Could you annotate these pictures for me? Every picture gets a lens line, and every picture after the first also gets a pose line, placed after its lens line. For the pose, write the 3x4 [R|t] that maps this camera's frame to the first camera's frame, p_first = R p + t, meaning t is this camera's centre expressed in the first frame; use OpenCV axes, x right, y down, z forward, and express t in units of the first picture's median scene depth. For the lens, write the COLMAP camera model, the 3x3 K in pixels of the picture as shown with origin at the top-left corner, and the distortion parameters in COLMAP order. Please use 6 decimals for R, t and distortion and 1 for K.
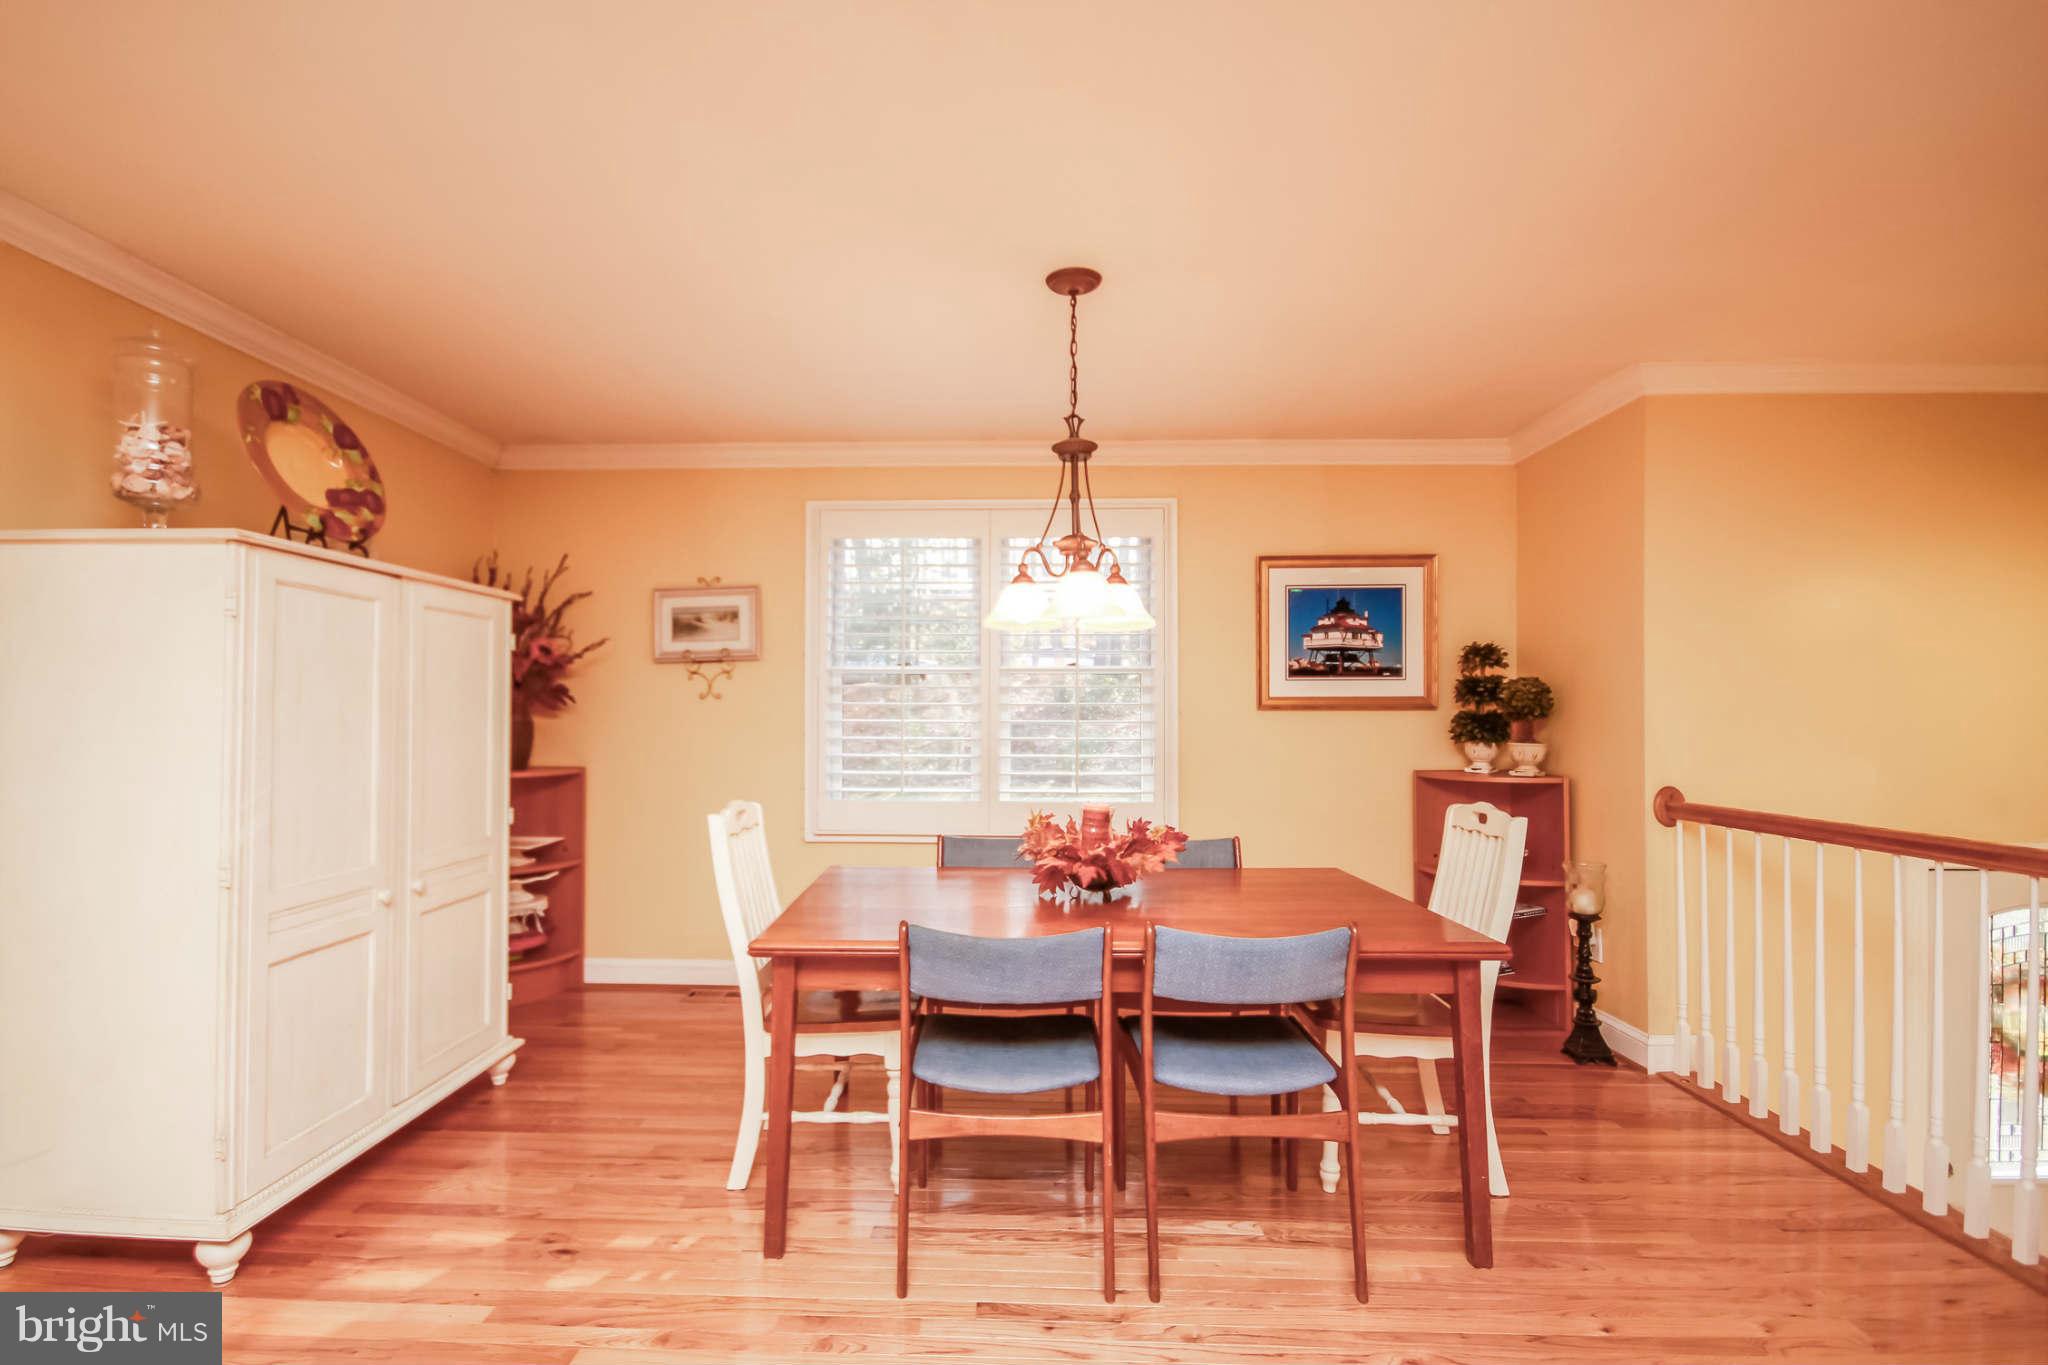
lens RADIAL K [[958.5, 0, 1018.3], [0, 958.5, 695.6], [0, 0, 1]] dist [0.005452, -0.000351]
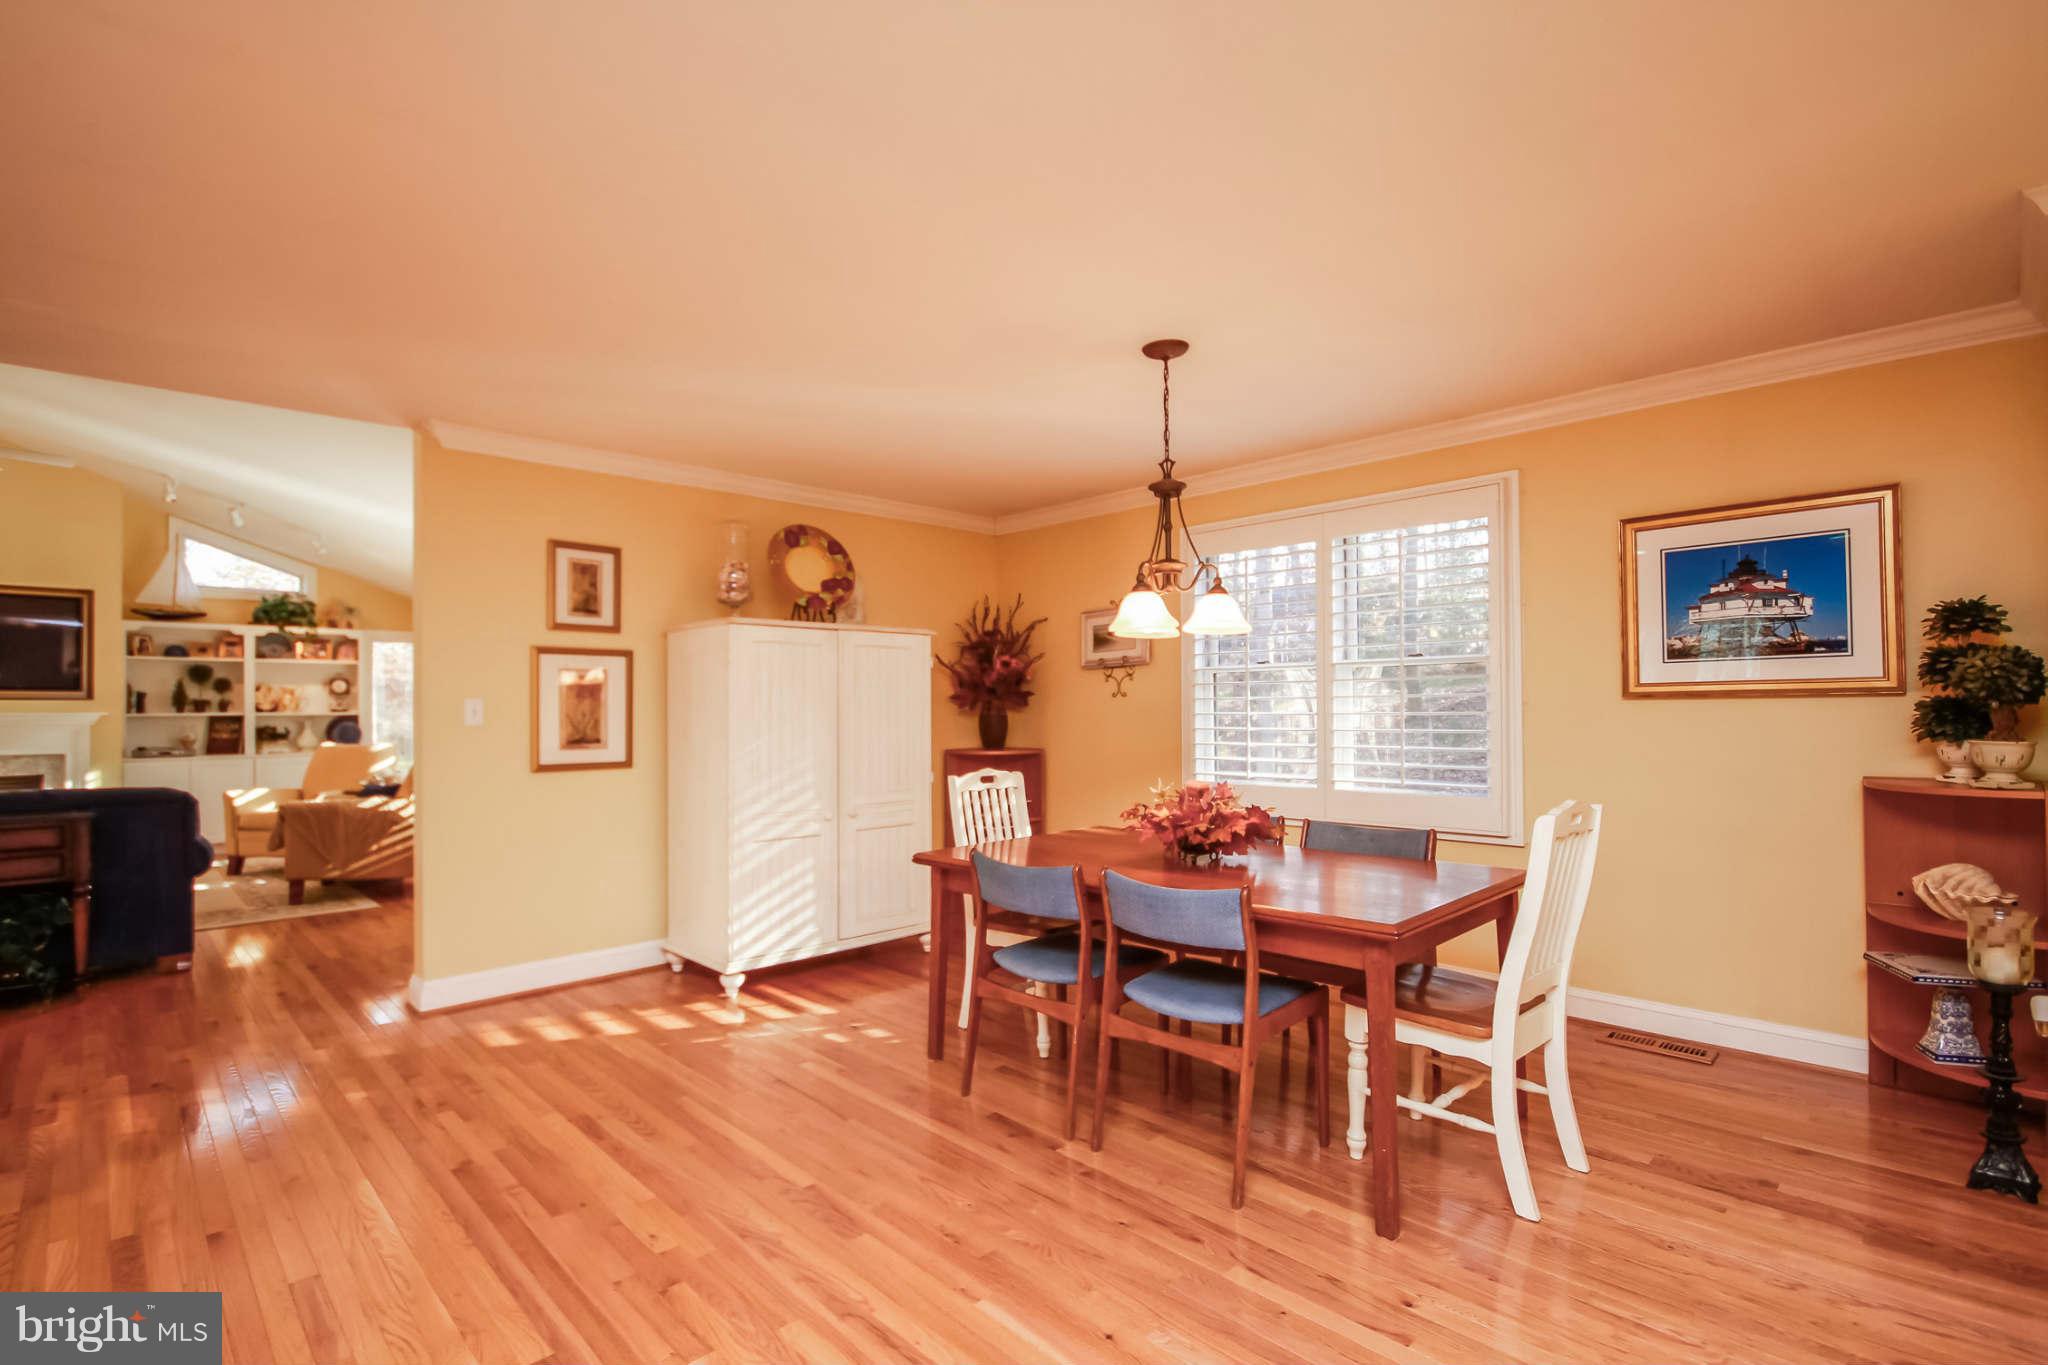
lens RADIAL K [[958.5, 0, 979.6], [0, 958.5, 698.2], [0, 0, 1]] dist [0.005452, -0.000351]
pose [[0.708608, -0.015713, -0.705427, 0.468276], [0.021564, 0.999767, -0.000607, 0.002601], [0.705273, -0.014781, 0.708782, -0.018353]]
